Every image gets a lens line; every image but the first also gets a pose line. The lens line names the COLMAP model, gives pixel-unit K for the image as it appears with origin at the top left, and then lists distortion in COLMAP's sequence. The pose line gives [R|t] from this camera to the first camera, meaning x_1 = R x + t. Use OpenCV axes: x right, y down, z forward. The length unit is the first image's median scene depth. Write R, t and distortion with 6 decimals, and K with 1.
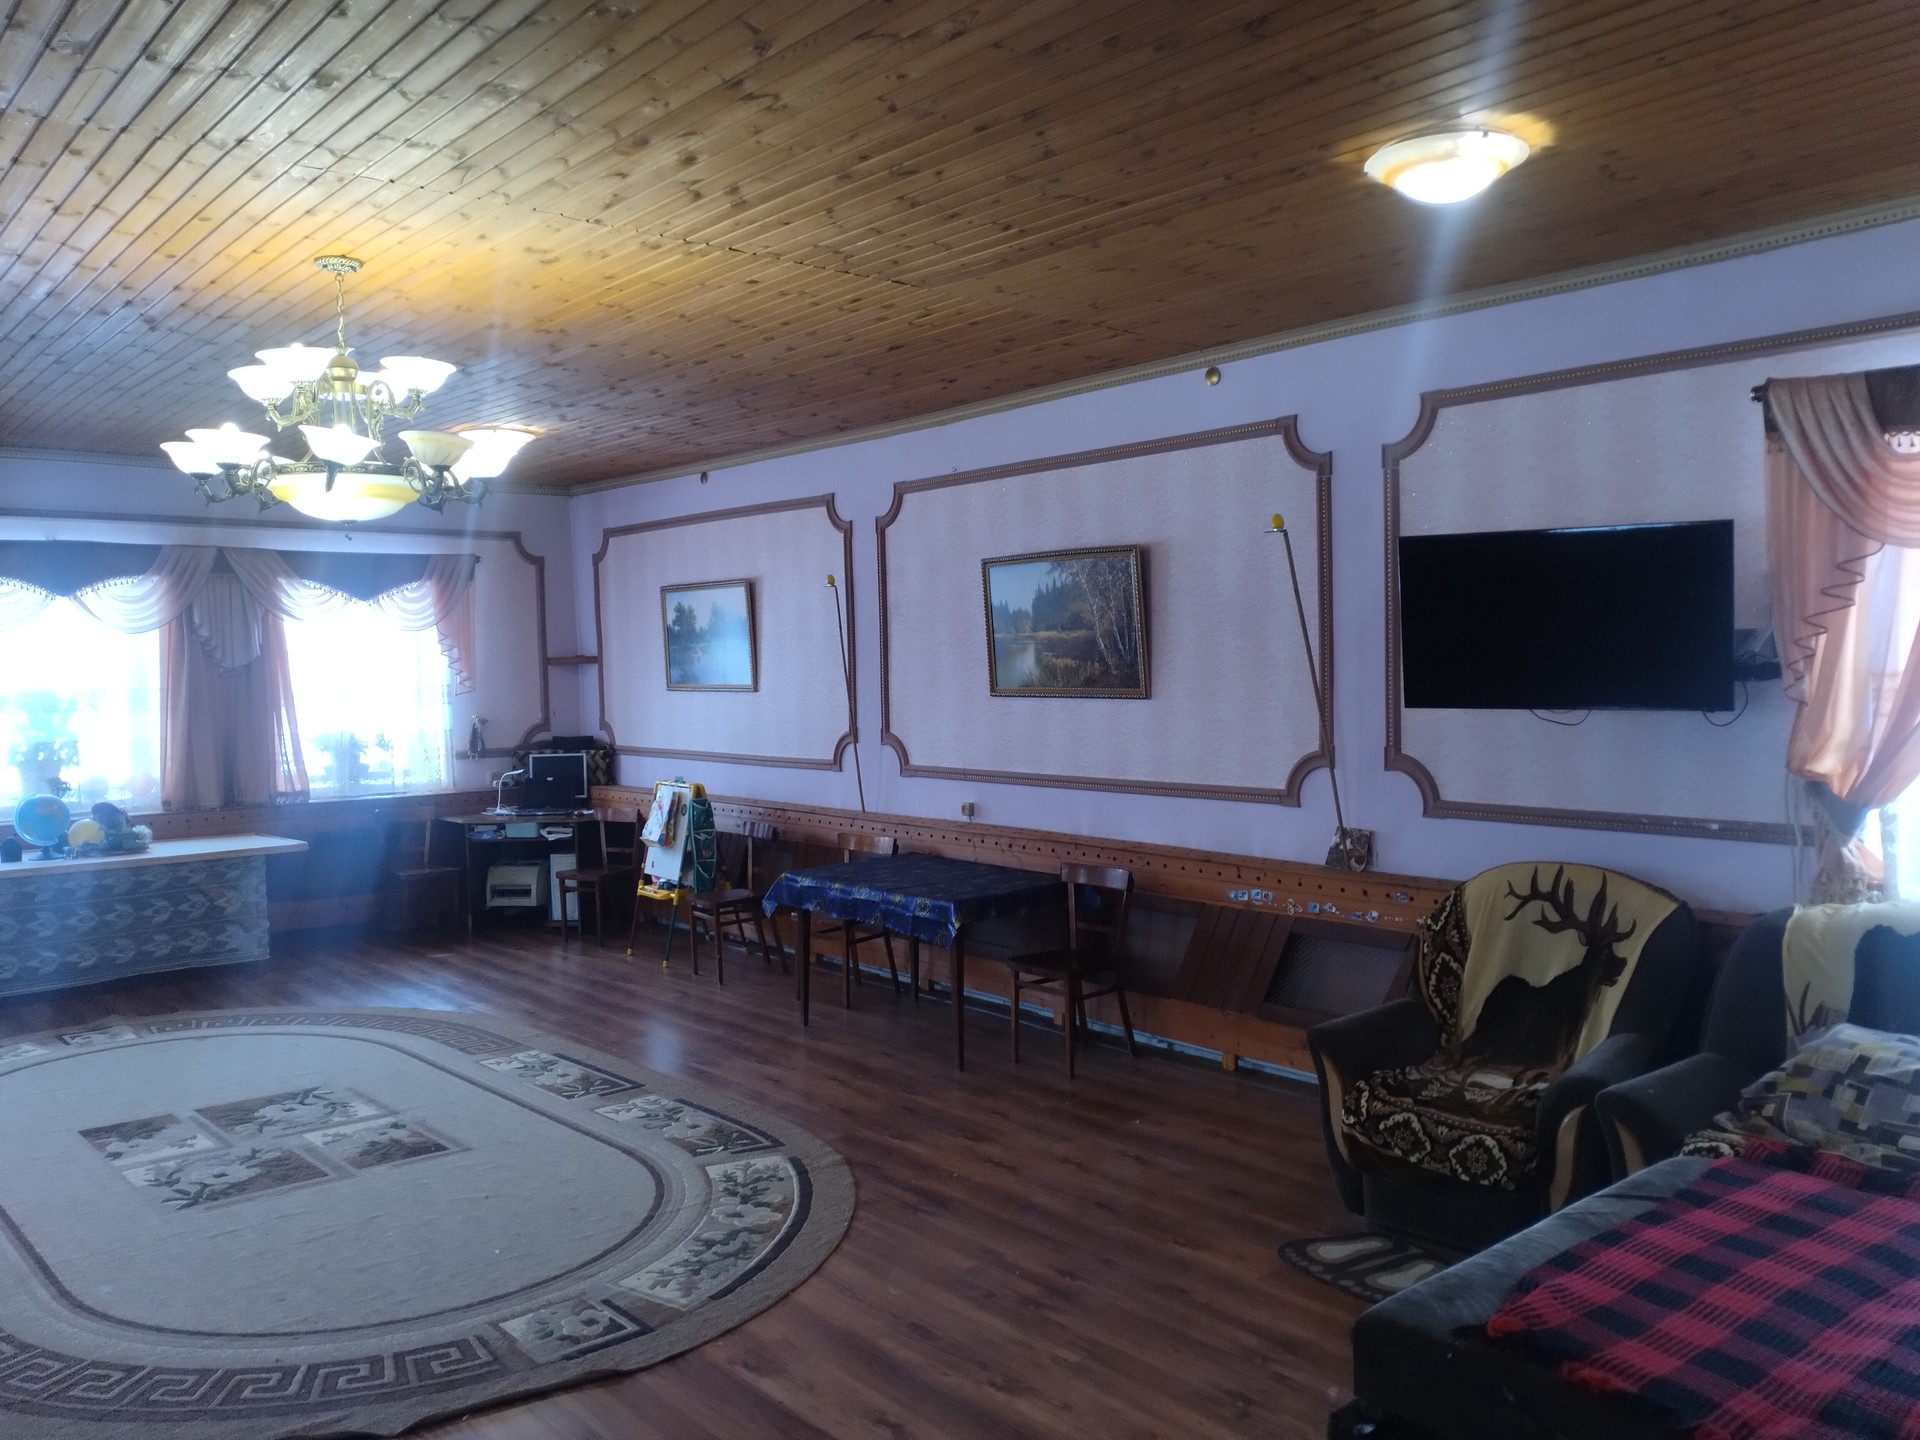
lens RADIAL K [[1532.8, 0, 960.9], [0, 1532.8, 696.5], [0, 0, 1]] dist [0.099313, -0.201360]
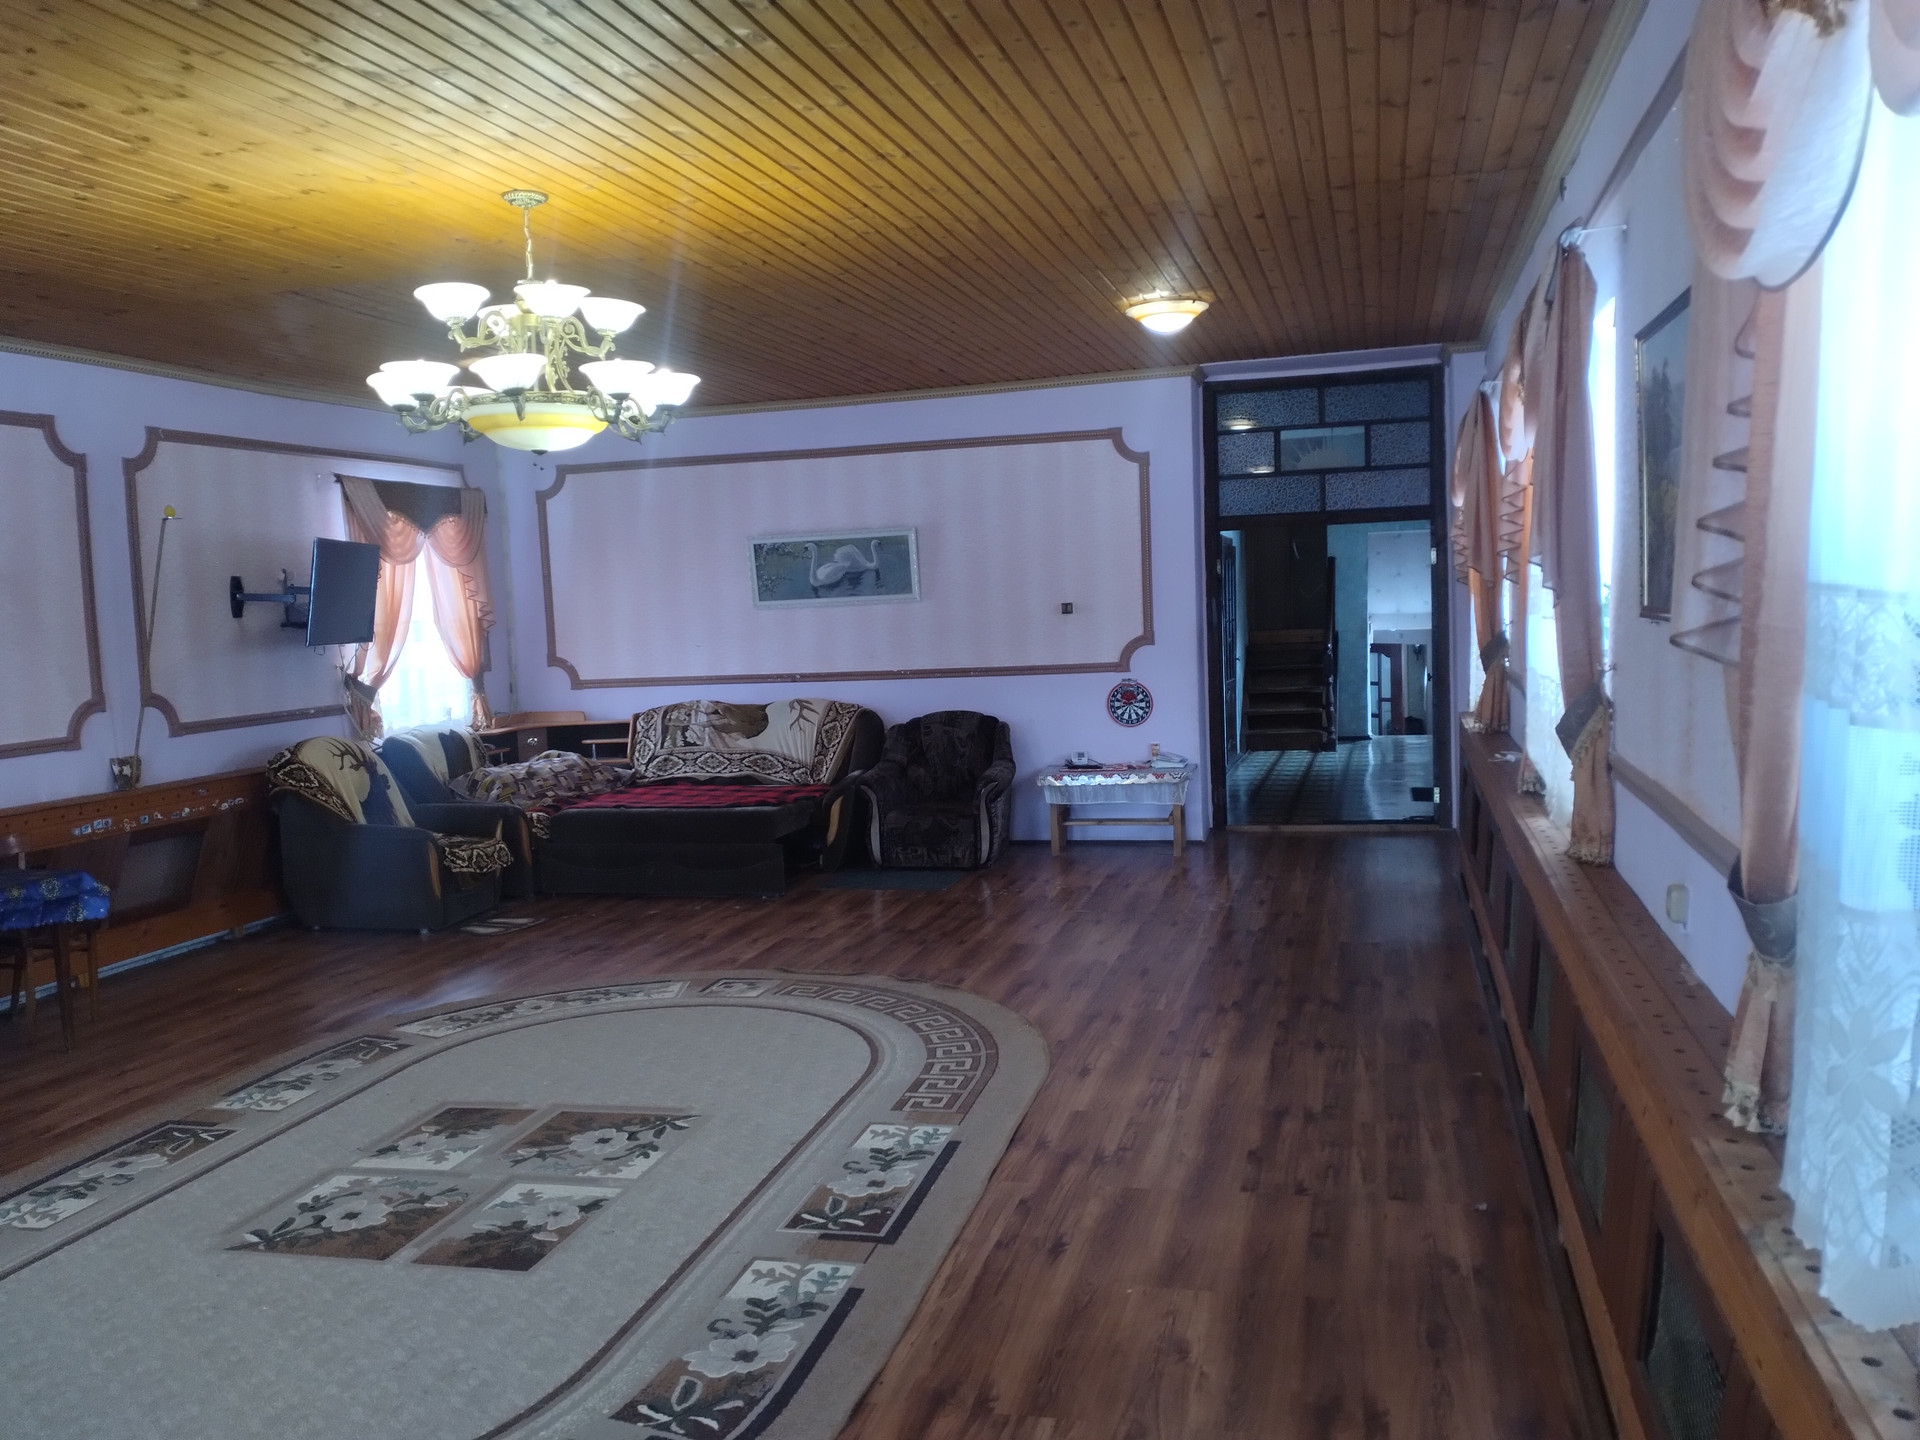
lens RADIAL K [[1532.8, 0, 960.9], [0, 1532.8, 696.5], [0, 0, 1]] dist [0.099313, -0.201360]
pose [[-0.566957, -0.016188, 0.823588, -1.055955], [0.068128, 0.995460, 0.066465, -0.001193], [-0.820925, 0.093792, -0.563281, 1.028477]]
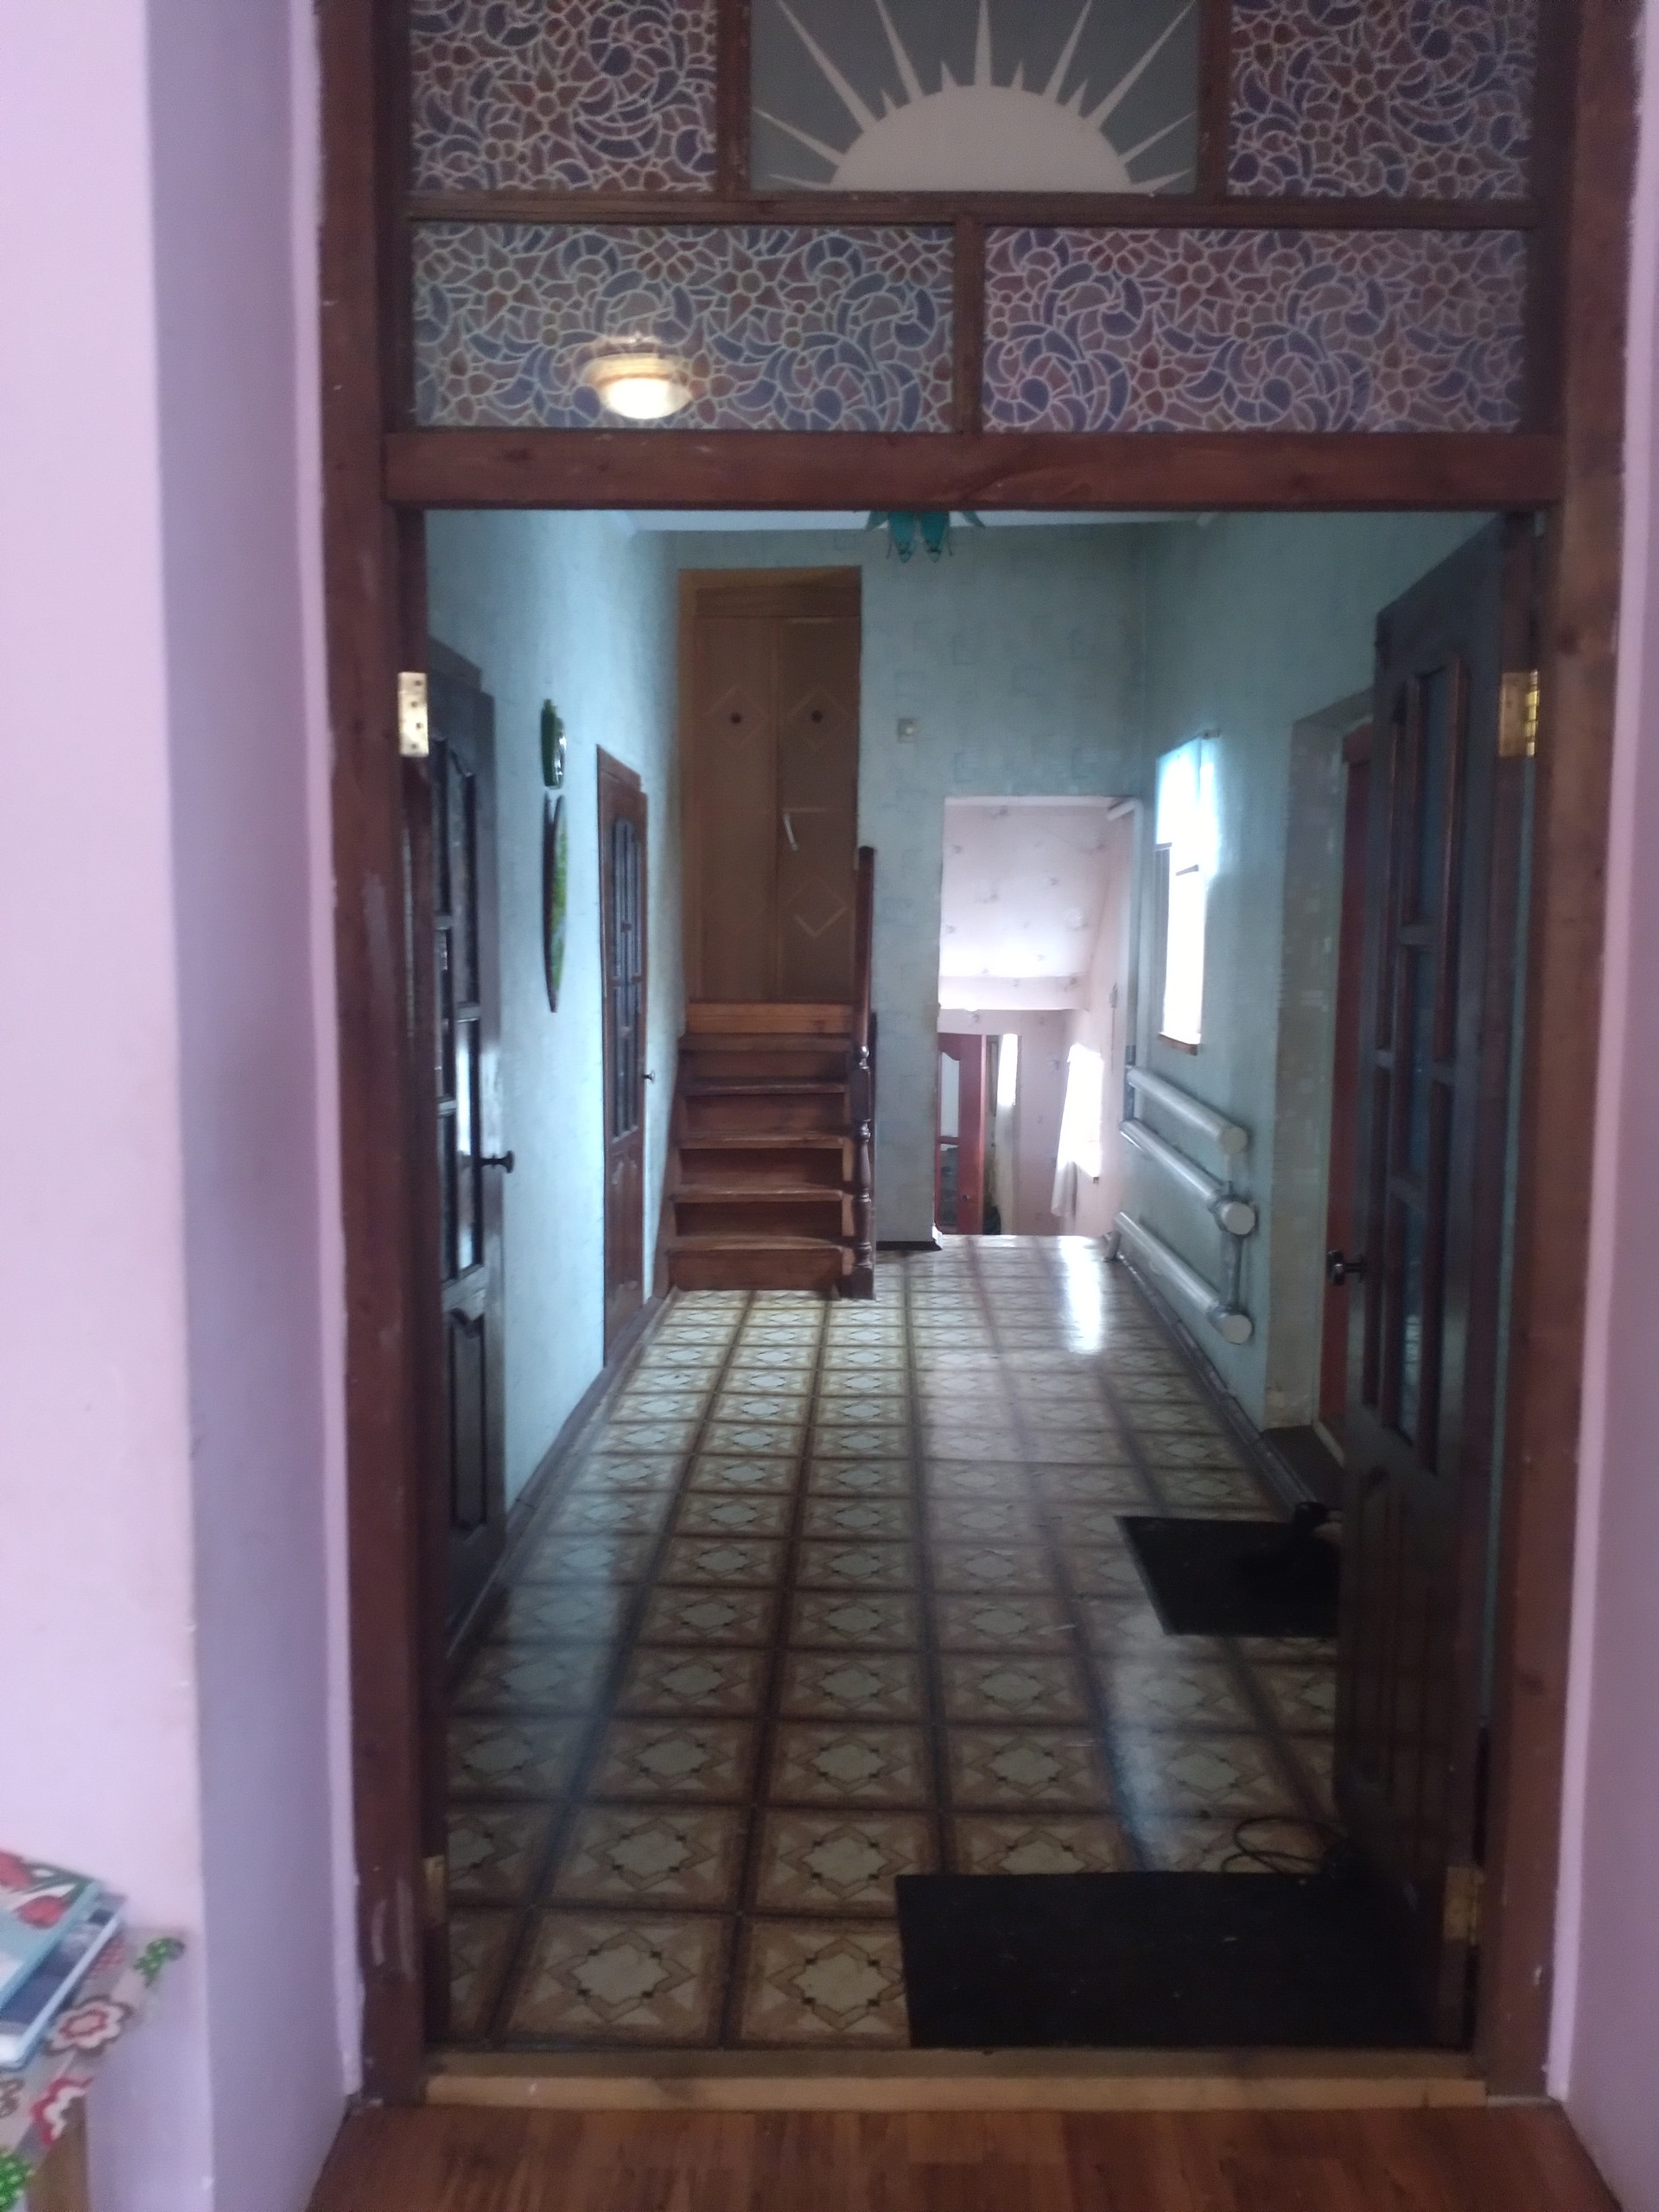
lens RADIAL K [[1766.0, 0, 829.5], [0, 1766.0, 1106.0], [0, 0, 1]] dist [0.099313, -0.201360]
pose [[-0.747980, -0.053490, 0.661563, -0.563265], [0.024009, 0.993914, 0.107508, 0.015744], [-0.663287, 0.096297, -0.742143, 0.508655]]
